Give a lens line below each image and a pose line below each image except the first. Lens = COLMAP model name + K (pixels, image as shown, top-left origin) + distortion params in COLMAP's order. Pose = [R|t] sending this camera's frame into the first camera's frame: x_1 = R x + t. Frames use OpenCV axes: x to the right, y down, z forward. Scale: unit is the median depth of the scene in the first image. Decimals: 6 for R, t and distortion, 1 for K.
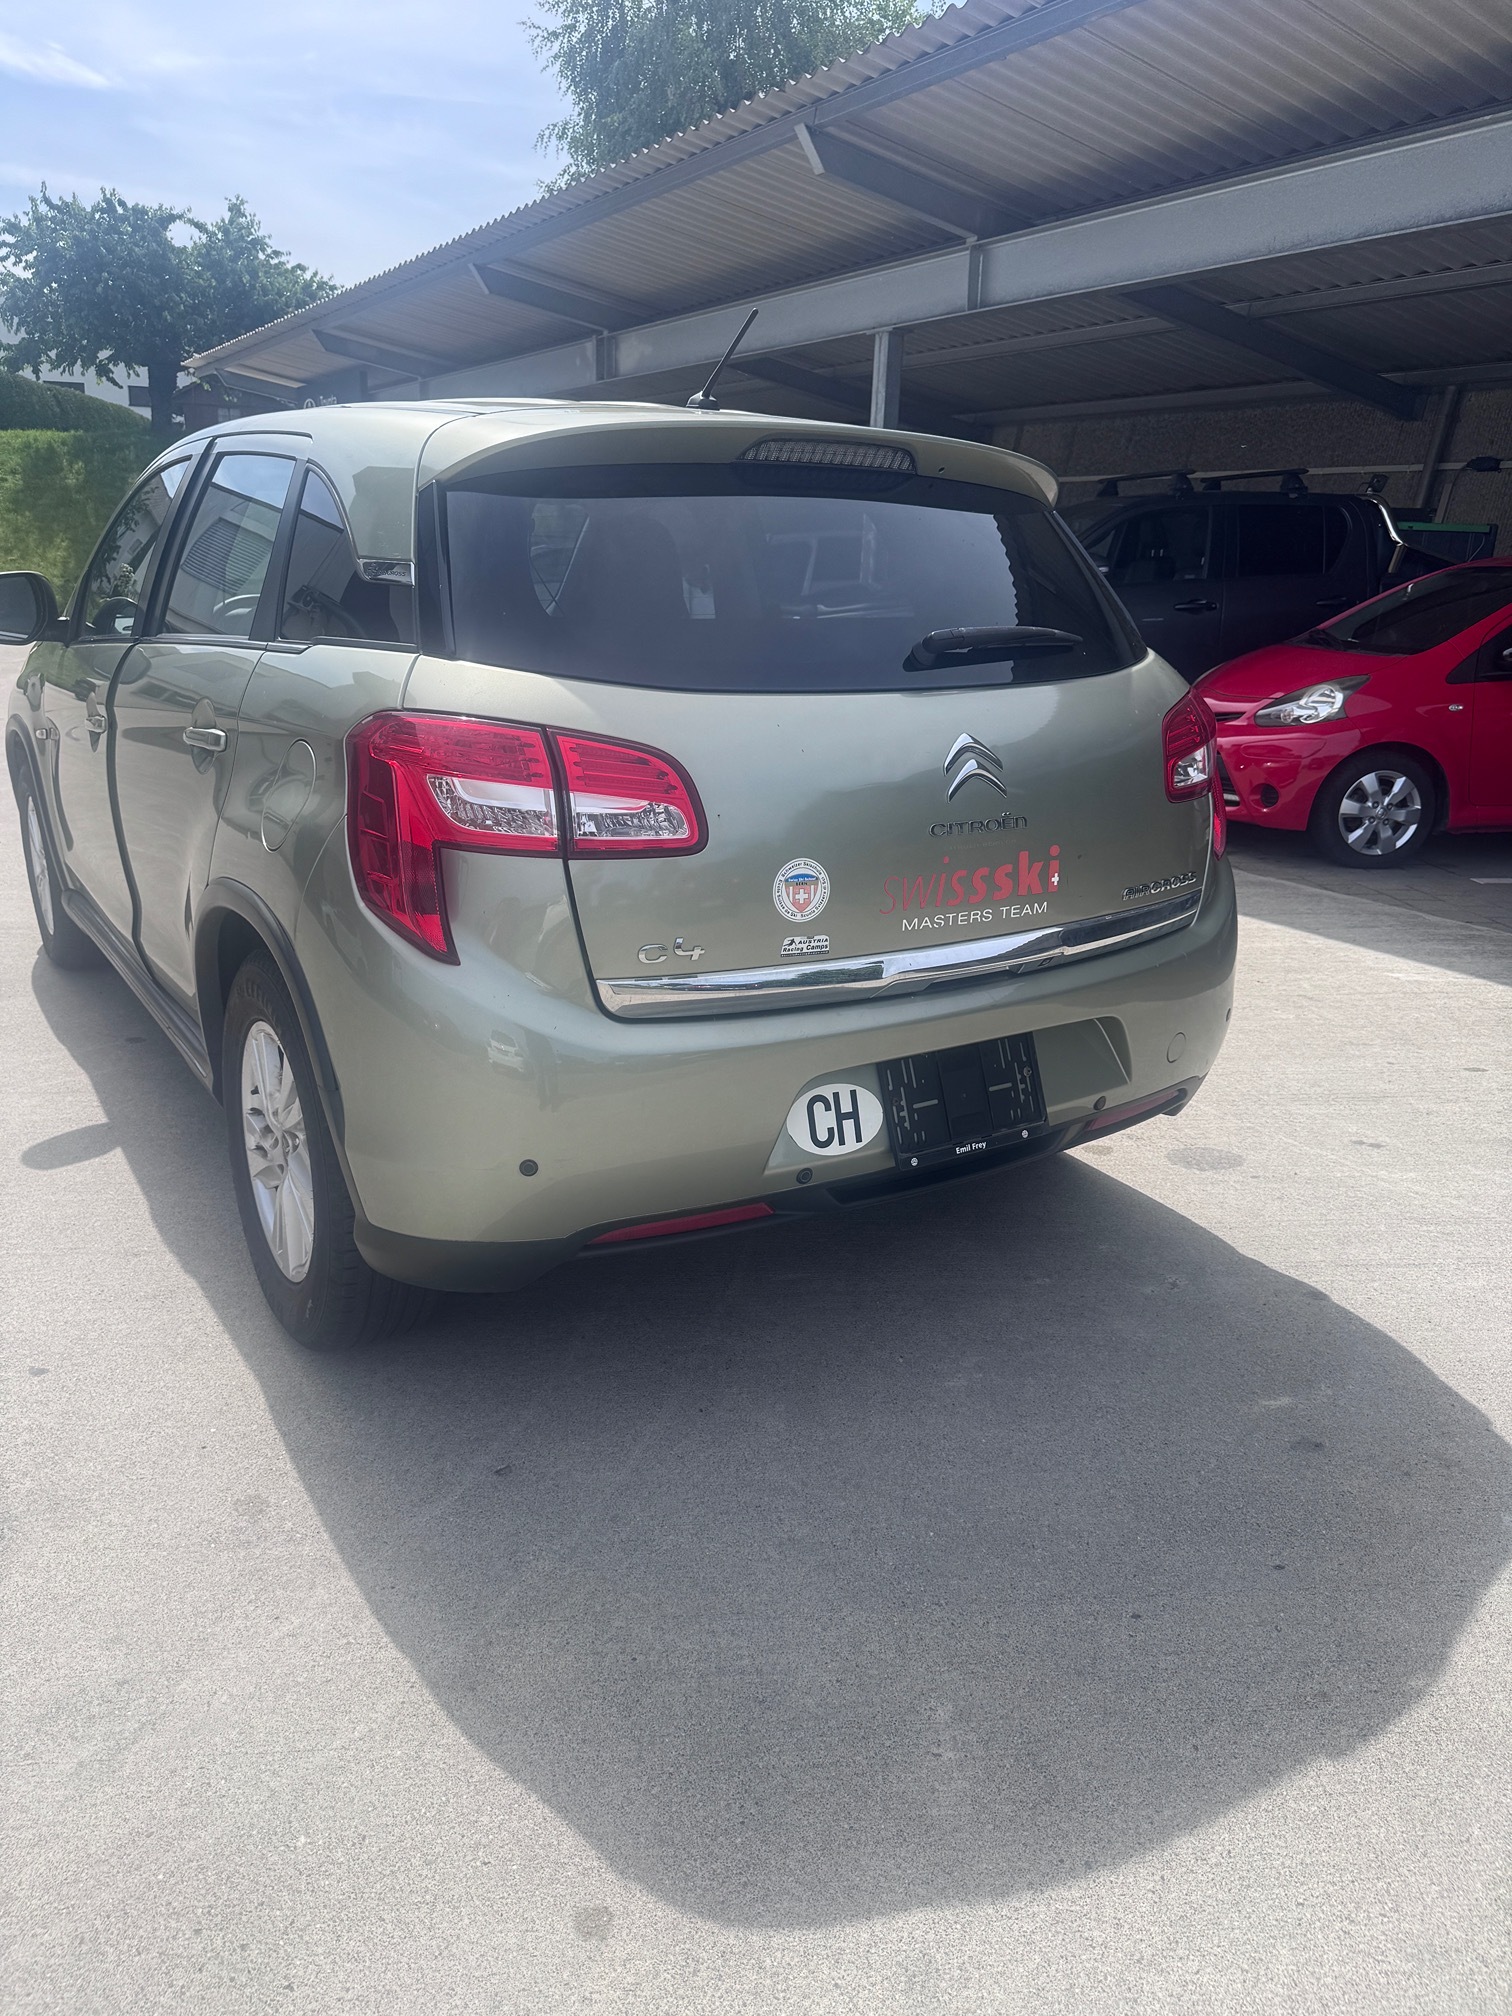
lens RADIAL K [[1435.9, 0, 756.0], [0, 1435.9, 1008.0], [0, 0, 1]] dist [0.034689, -0.036398]
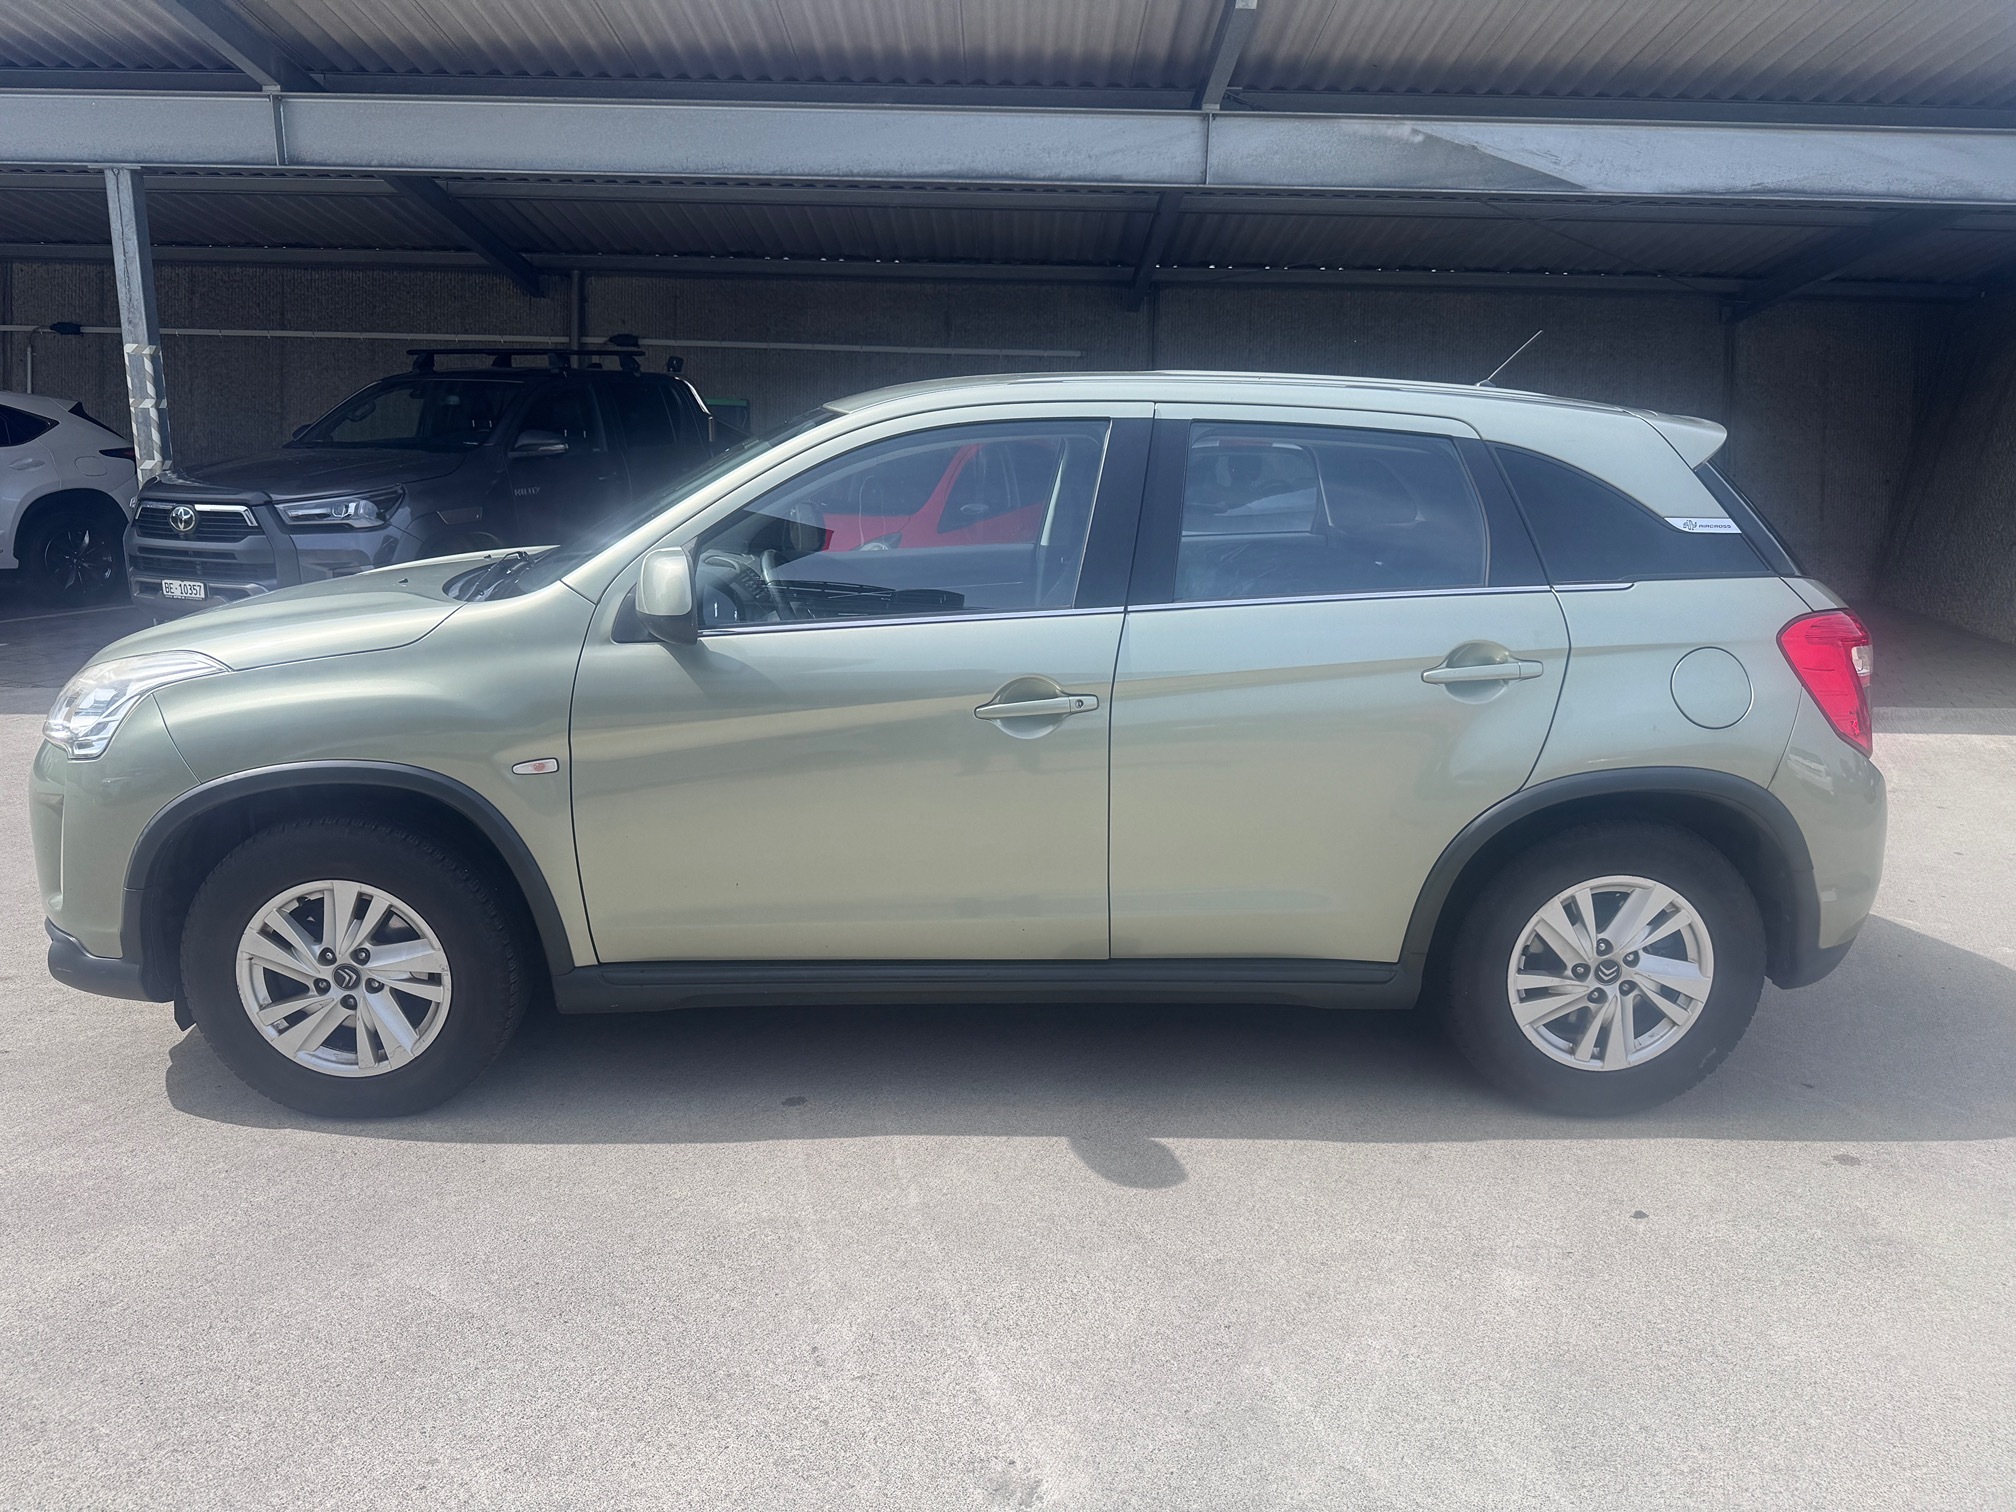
lens RADIAL K [[1435.9, 0, 1015.3], [0, 1435.9, 766.8], [0, 0, 1]] dist [0.034689, -0.036398]
pose [[0.514266, -0.222037, 0.828390, -1.074009], [0.259962, 0.960820, 0.096148, -0.220031], [-0.817283, 0.165904, 0.551838, 0.465851]]
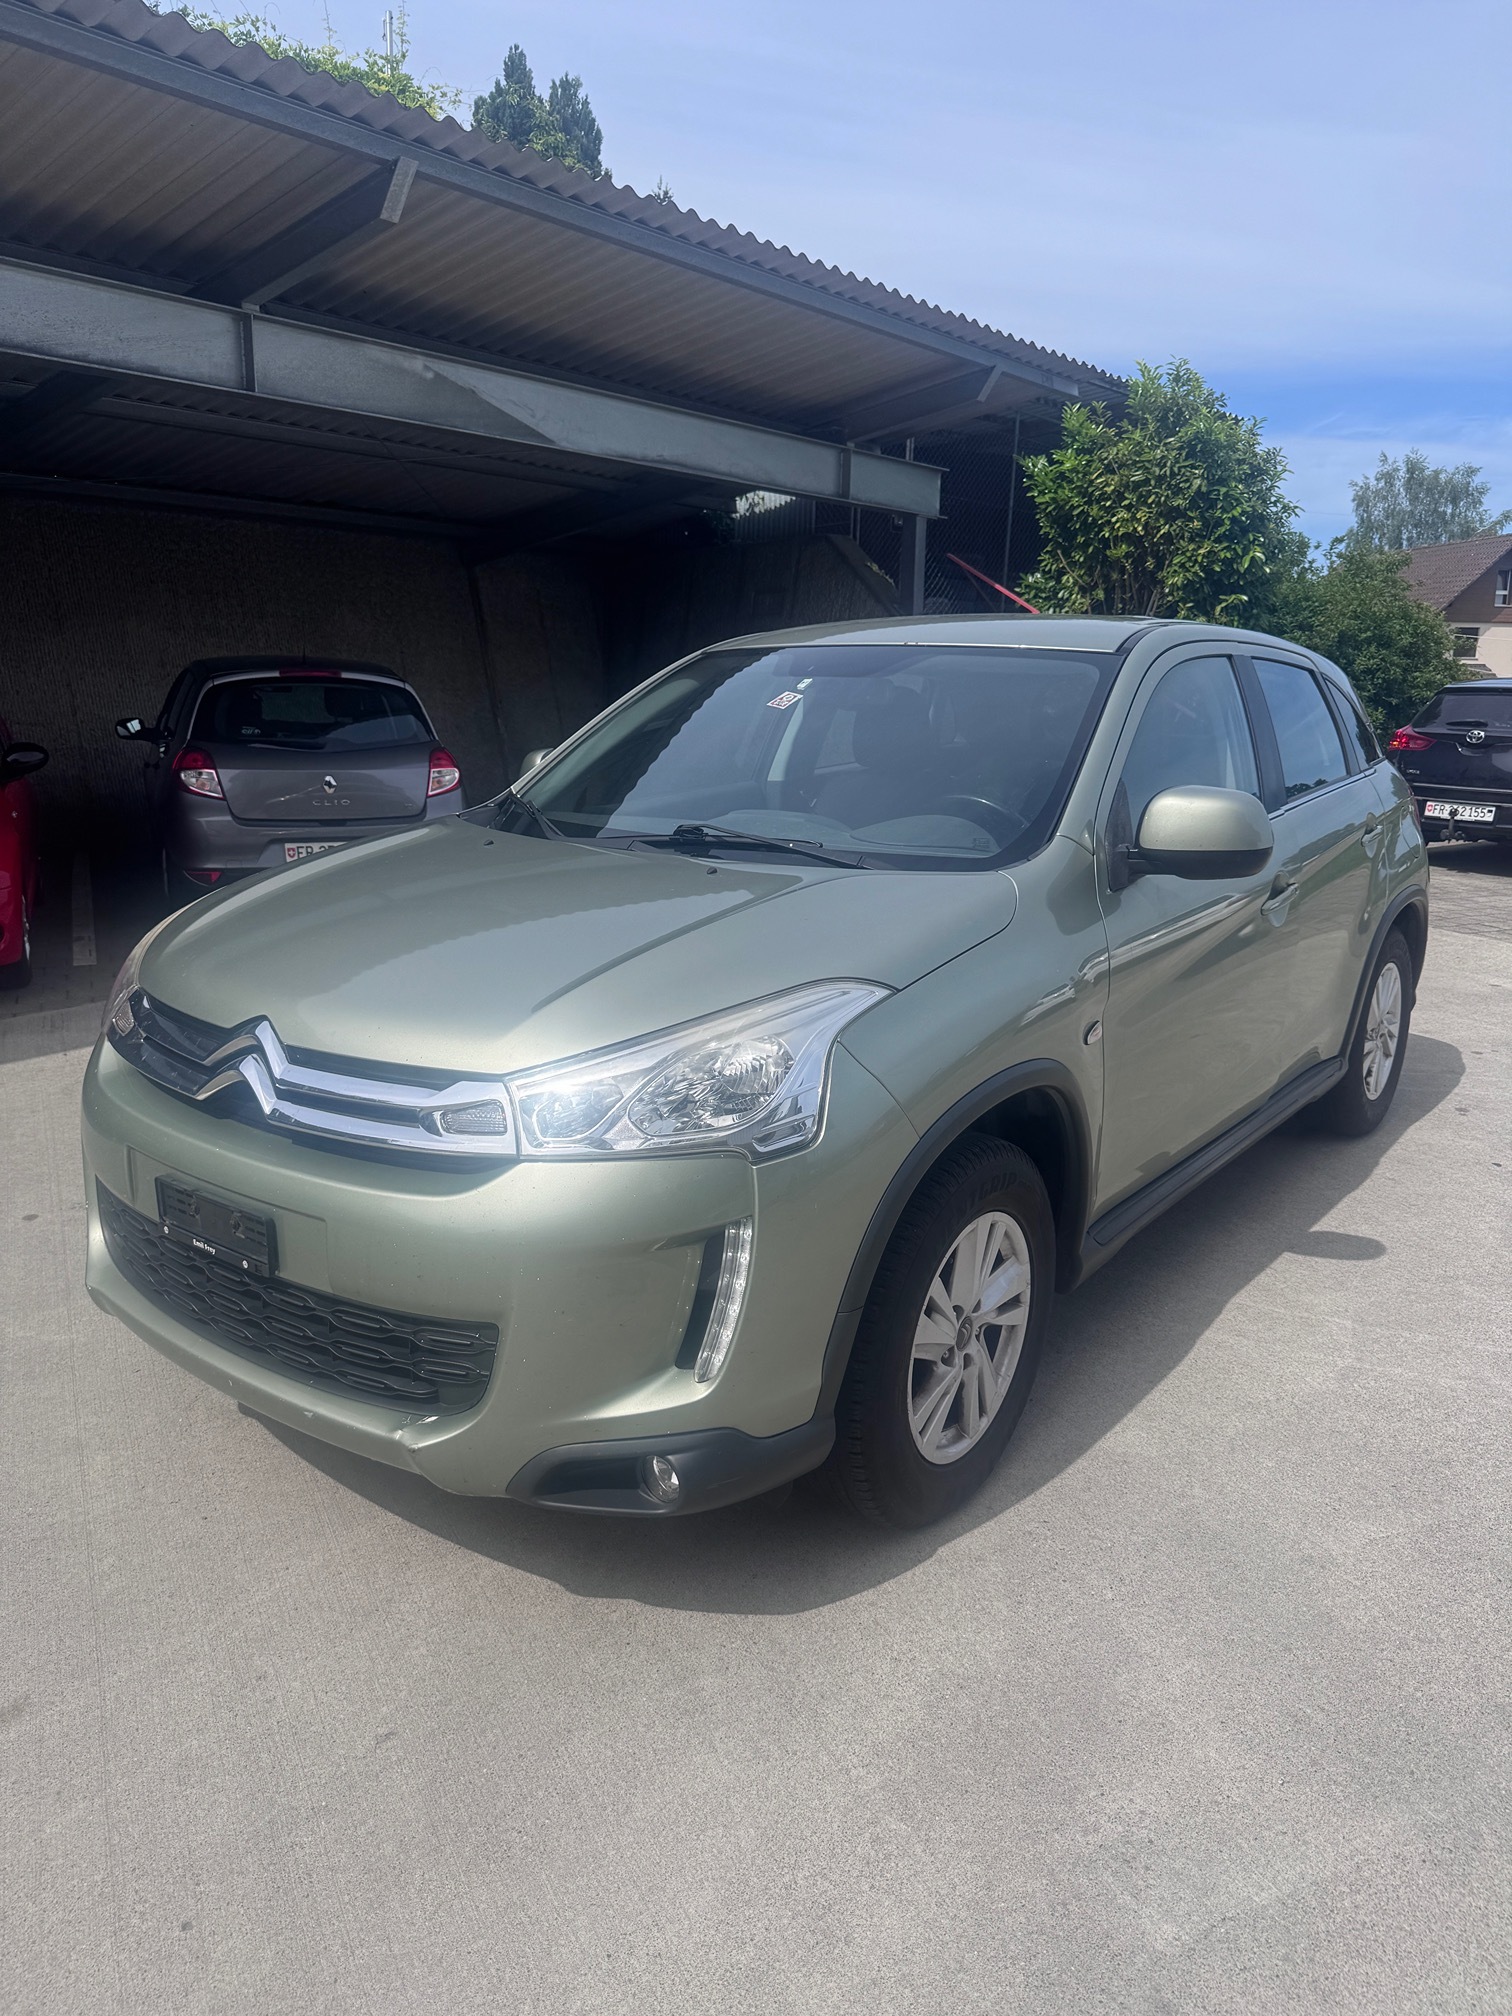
lens RADIAL K [[1435.9, 0, 756.0], [0, 1435.9, 1008.0], [0, 0, 1]] dist [0.034689, -0.036398]
pose [[-0.344570, -0.247397, 0.905575, -1.157408], [0.268121, 0.898532, 0.347493, -0.524925], [-0.899657, 0.362539, -0.243275, 1.447535]]
